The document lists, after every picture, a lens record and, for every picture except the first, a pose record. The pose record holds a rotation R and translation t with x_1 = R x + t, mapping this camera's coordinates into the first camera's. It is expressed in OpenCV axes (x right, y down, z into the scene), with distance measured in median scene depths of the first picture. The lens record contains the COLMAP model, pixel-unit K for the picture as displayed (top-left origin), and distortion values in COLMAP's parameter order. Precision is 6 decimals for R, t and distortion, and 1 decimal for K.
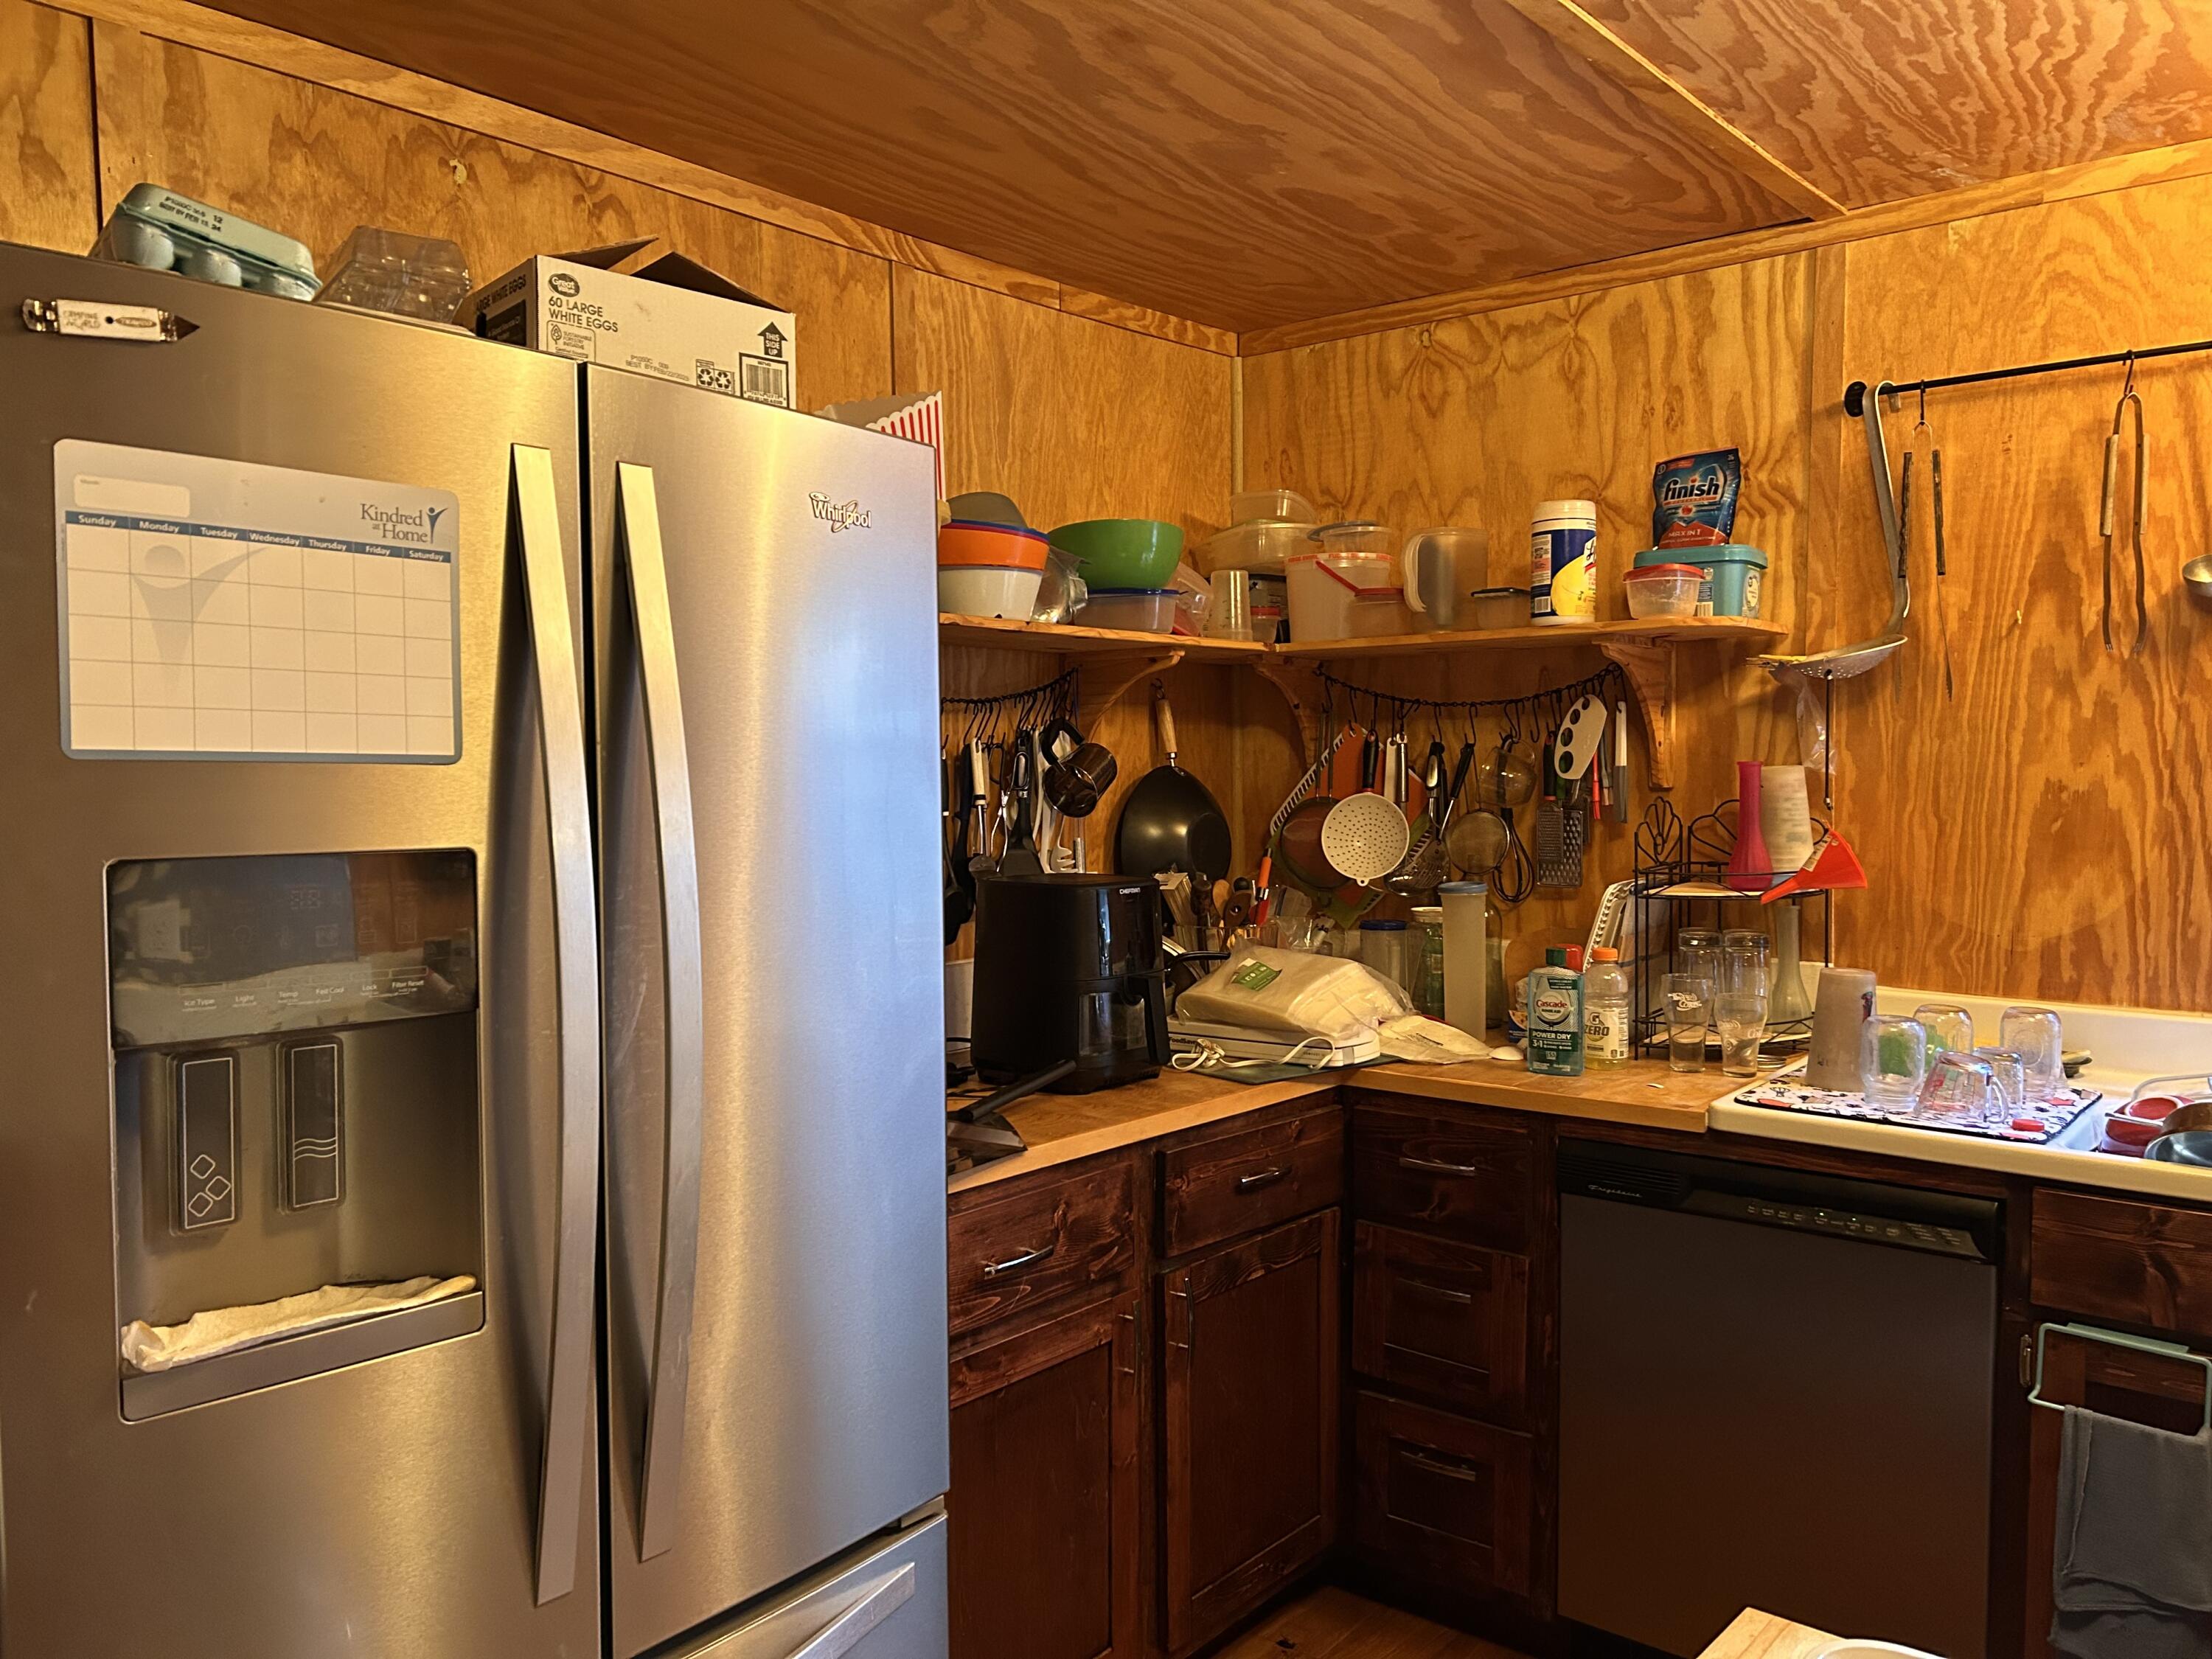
lens RADIAL K [[1655.6, 0, 1095.7], [0, 1655.6, 824.7], [0, 0, 1]] dist [0.058043, -0.062505]
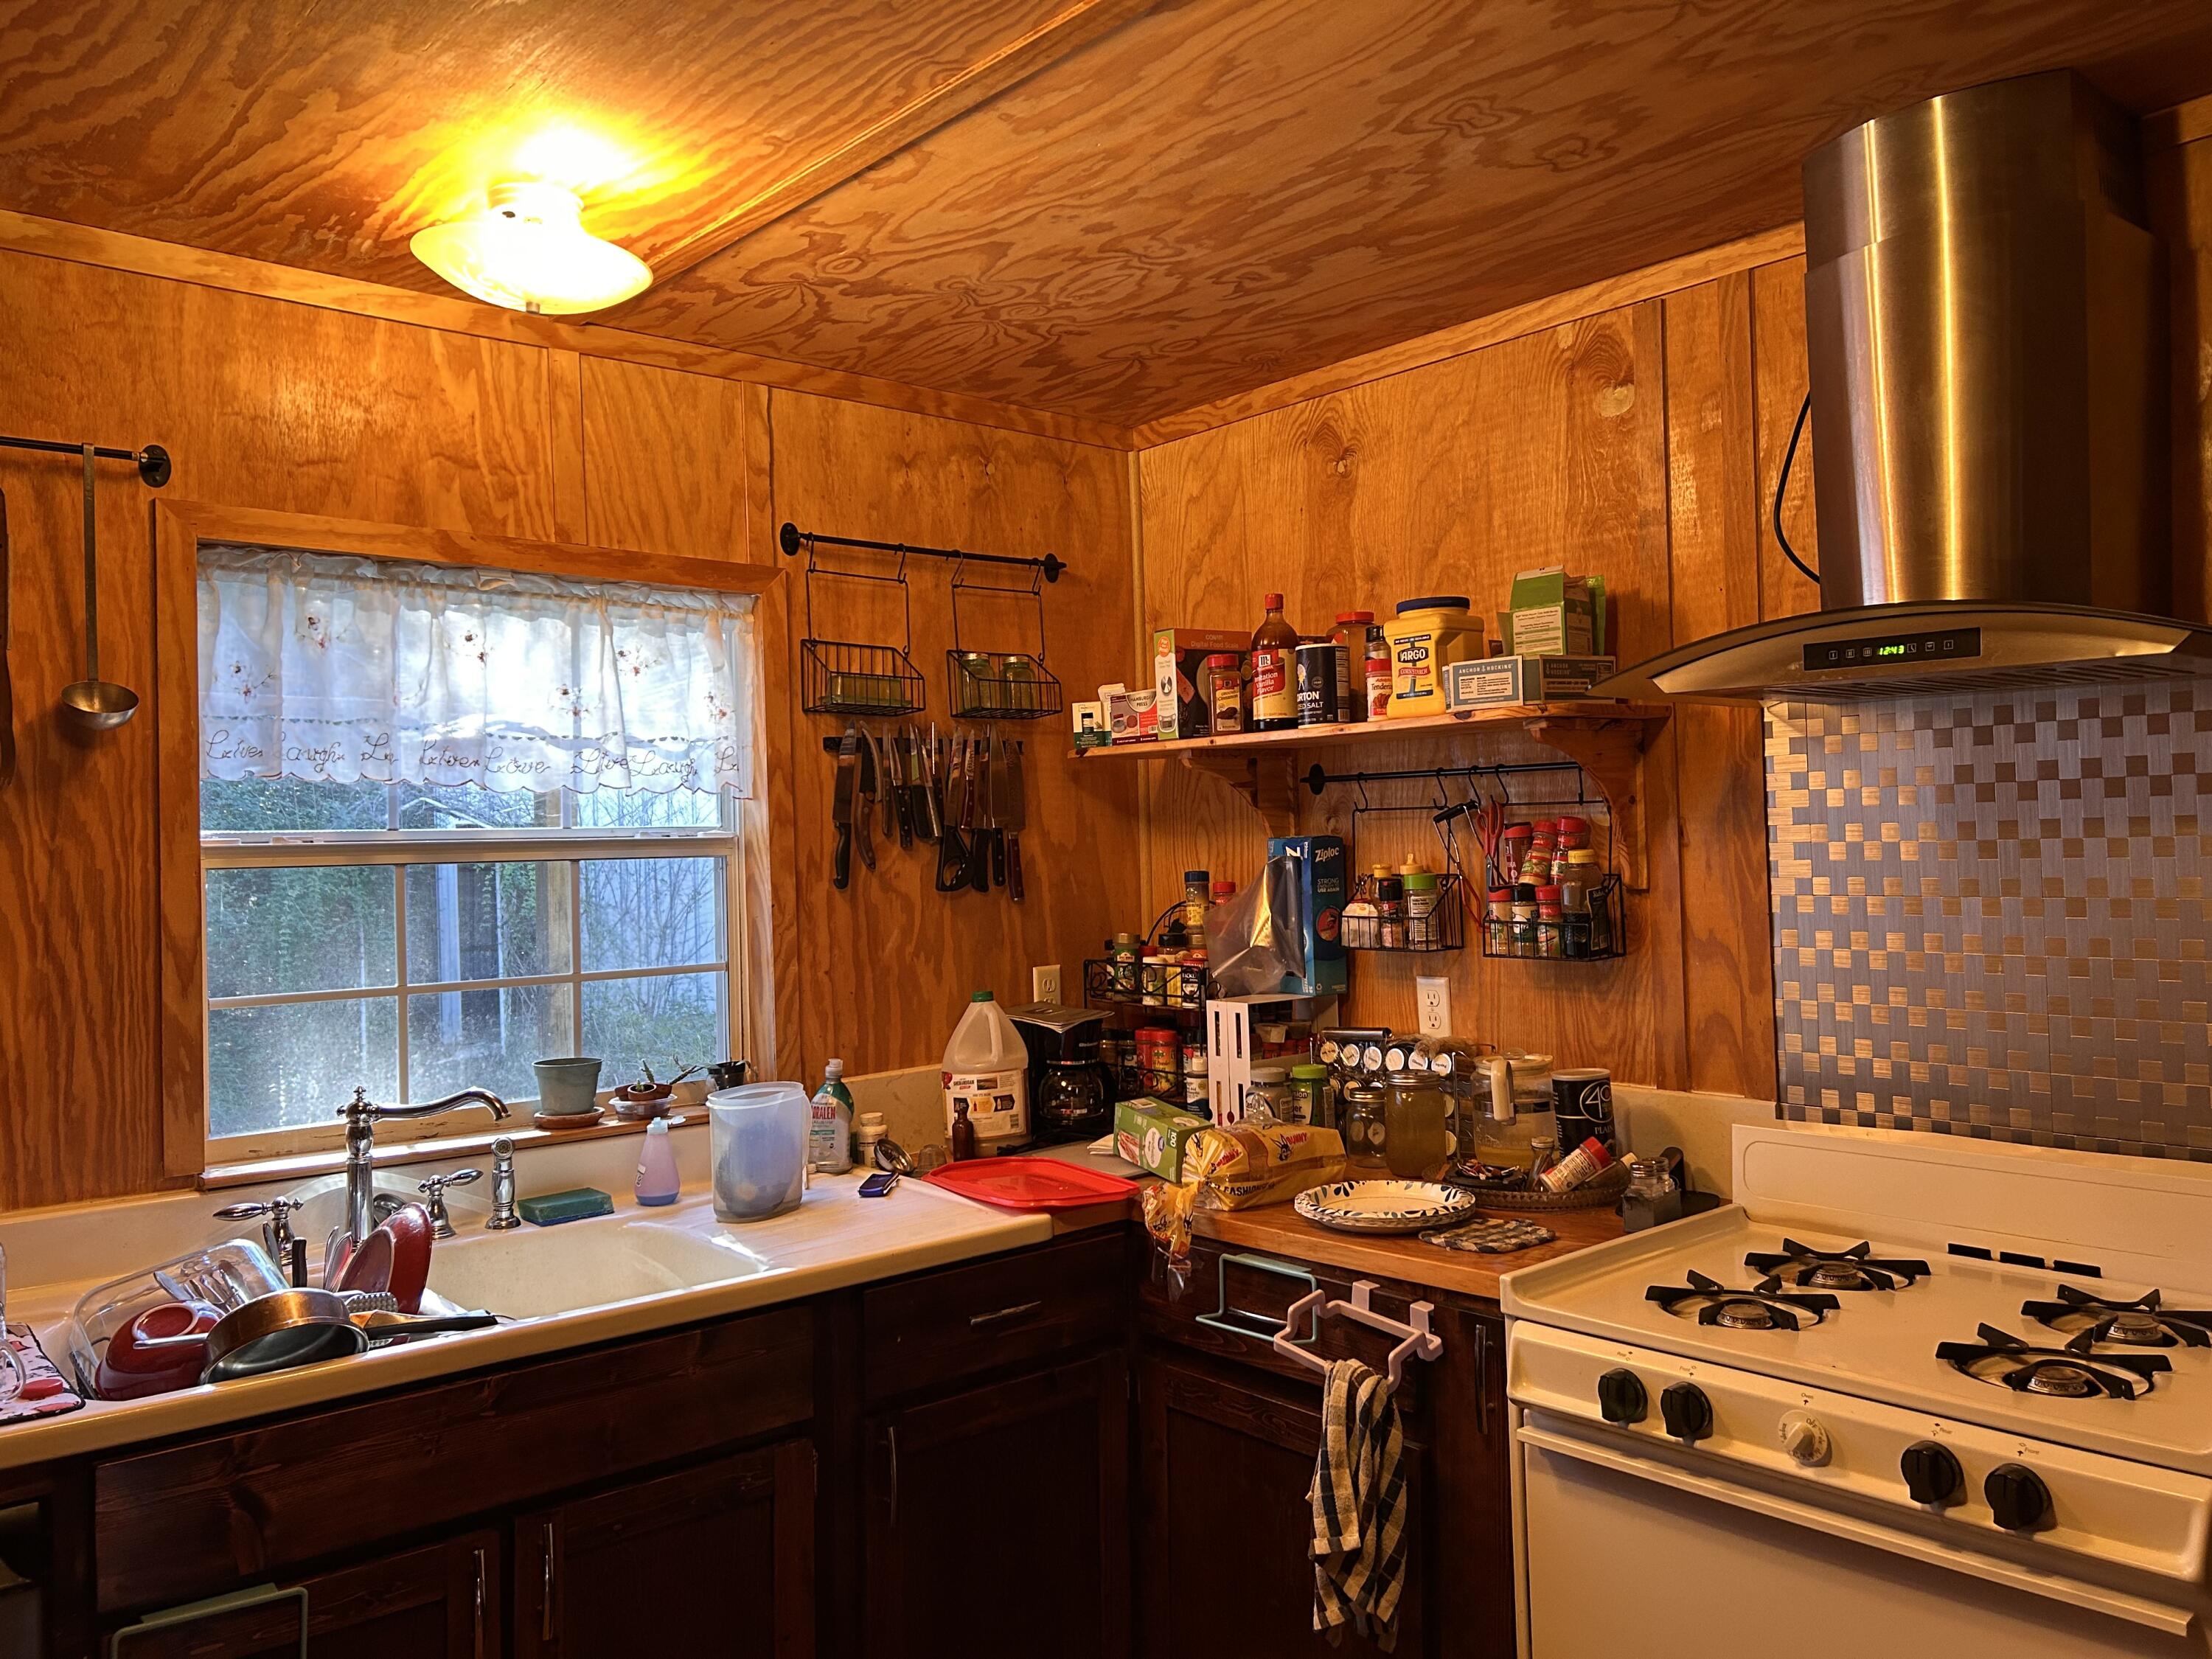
lens RADIAL K [[1655.6, 0, 1152.6], [0, 1655.6, 820.1], [0, 0, 1]] dist [0.058043, -0.062505]
pose [[0.184465, 0.016611, 0.982699, -0.104536], [0.063270, 0.997583, -0.028739, -0.025778], [-0.980800, 0.067477, 0.182968, 0.279569]]
